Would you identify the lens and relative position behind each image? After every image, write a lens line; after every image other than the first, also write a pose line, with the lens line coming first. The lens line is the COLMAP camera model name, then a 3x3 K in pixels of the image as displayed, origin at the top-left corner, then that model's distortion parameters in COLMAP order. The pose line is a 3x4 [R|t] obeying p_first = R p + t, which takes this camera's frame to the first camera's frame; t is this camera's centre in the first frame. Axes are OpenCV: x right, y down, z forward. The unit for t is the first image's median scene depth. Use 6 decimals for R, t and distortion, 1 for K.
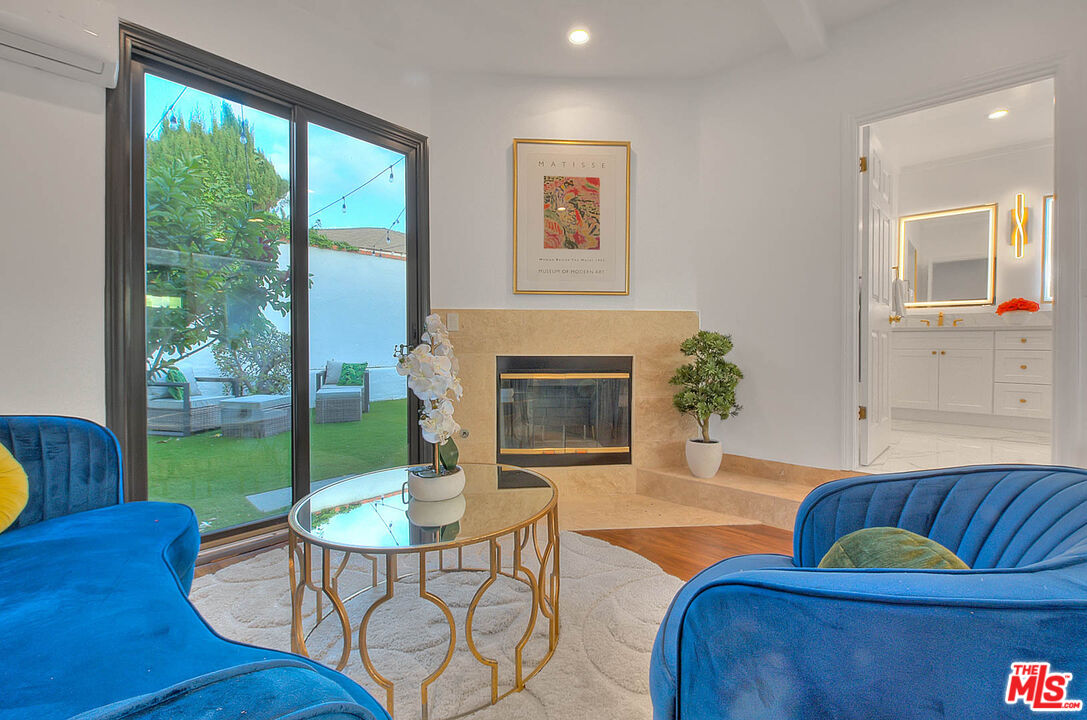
lens RADIAL K [[488.9, 0, 544.3], [0, 488.9, 353.4], [0, 0, 1]] dist [0.002149, 0.000125]
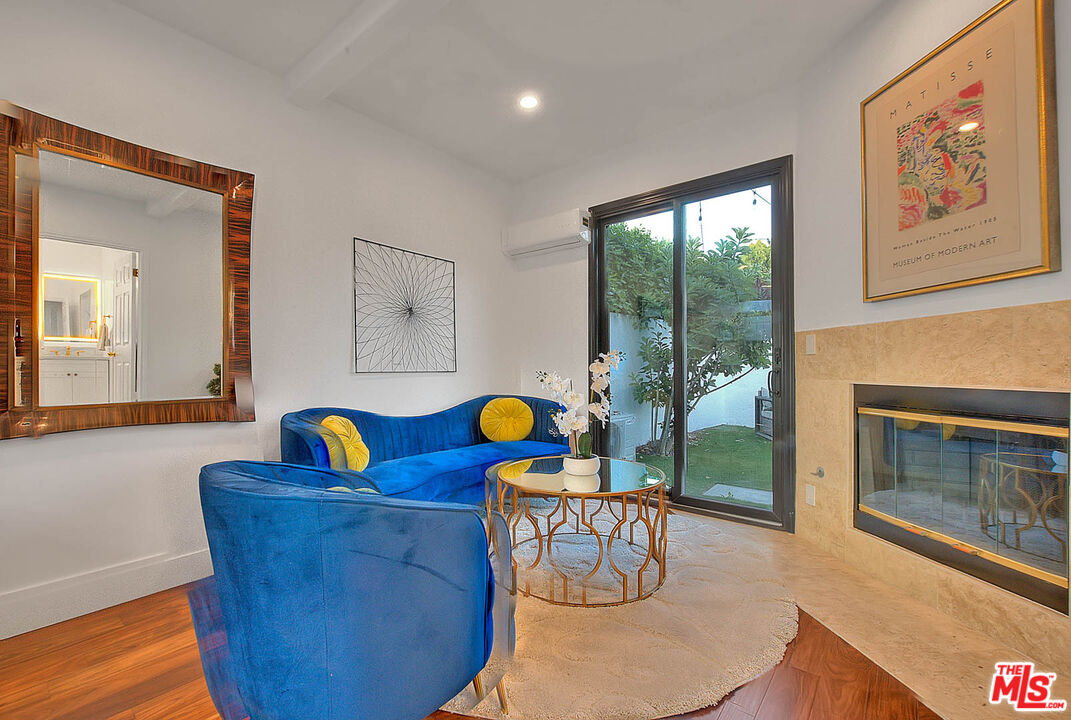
lens RADIAL K [[451.5, 0, 534.3], [0, 451.5, 362.0], [0, 0, 1]] dist [-0.001764, -0.000129]
pose [[0.031096, -0.015956, -0.999389, 0.618771], [-0.011719, 0.999798, -0.016327, -0.012531], [0.999448, 0.012220, 0.030902, 0.461540]]
